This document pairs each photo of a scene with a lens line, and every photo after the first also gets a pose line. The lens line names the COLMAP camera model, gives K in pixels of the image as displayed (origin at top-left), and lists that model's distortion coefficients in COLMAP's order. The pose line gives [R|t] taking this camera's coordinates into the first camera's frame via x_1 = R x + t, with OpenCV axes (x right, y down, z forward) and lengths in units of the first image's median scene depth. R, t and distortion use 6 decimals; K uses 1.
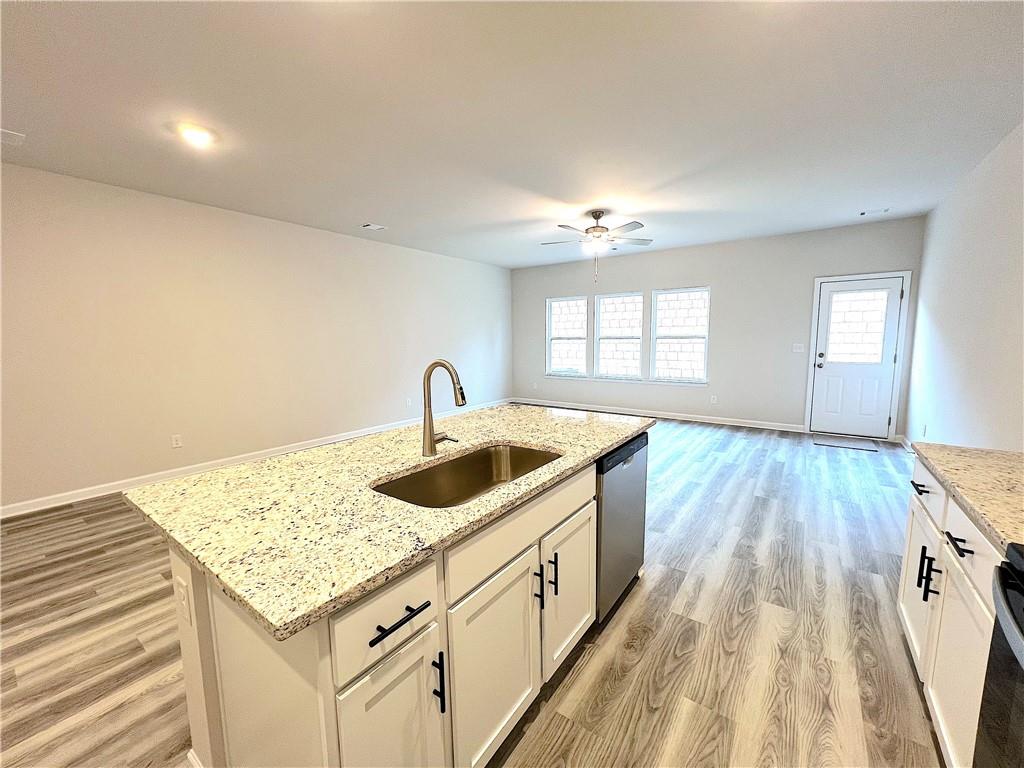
lens RADIAL K [[406.8, 0, 511.1], [0, 406.8, 390.3], [0, 0, 1]] dist [-0.004823, 0.000983]
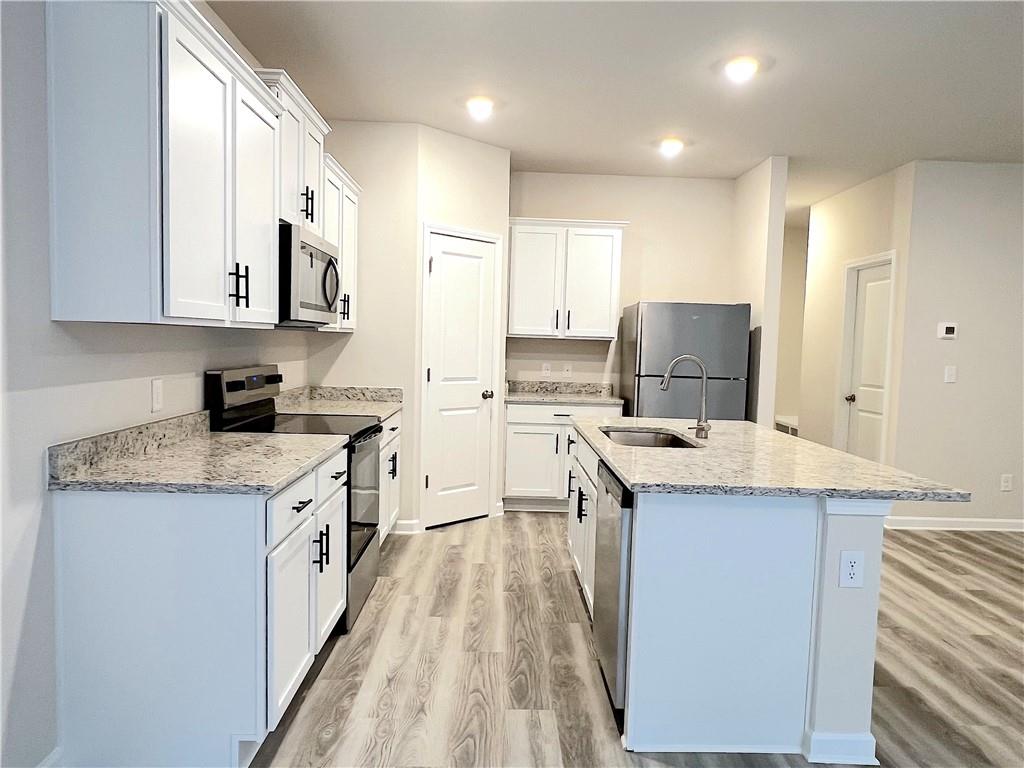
lens RADIAL K [[715.6, 0, 516.0], [0, 715.6, 384.6], [0, 0, 1]] dist [0.003814, -0.005729]
pose [[-0.794689, 0.025799, -0.606469, 1.067727], [-0.098325, 0.980431, 0.170548, -0.210431], [0.599001, 0.195164, -0.776601, 1.632737]]
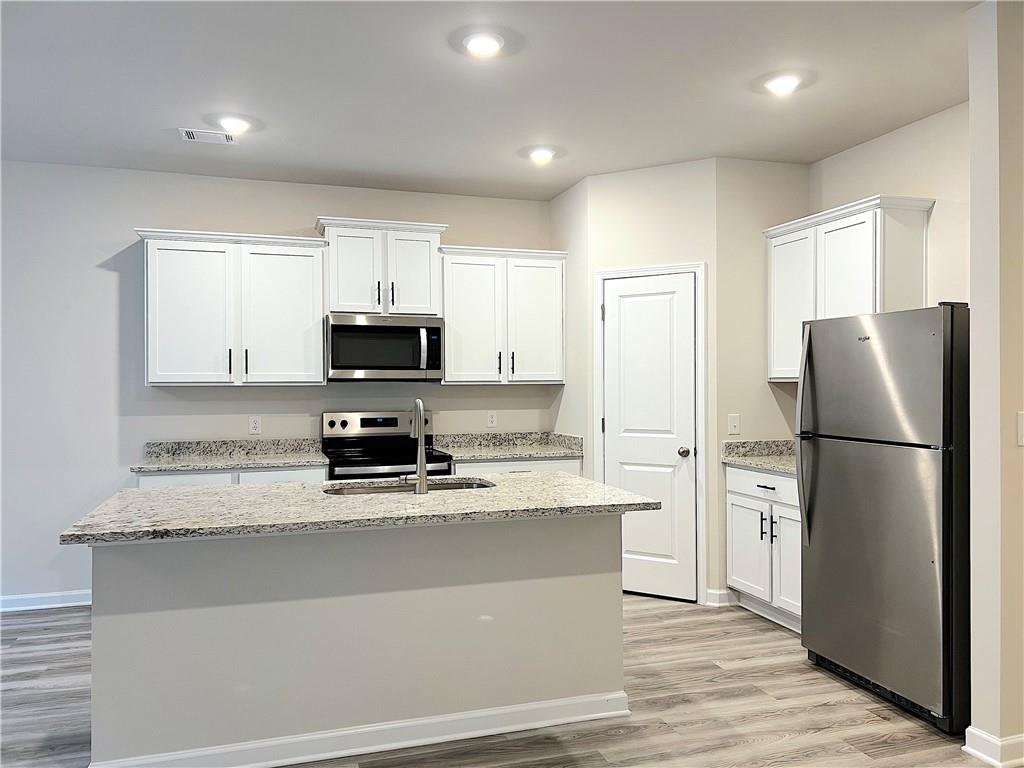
lens RADIAL K [[764.4, 0, 514.9], [0, 764.4, 377.7], [0, 0, 1]] dist [0.057284, -0.062036]
pose [[-0.808628, 0.021679, 0.587921, -1.107475], [0.089030, 0.992321, 0.085862, -0.196399], [-0.581545, 0.121773, -0.804348, 1.715100]]
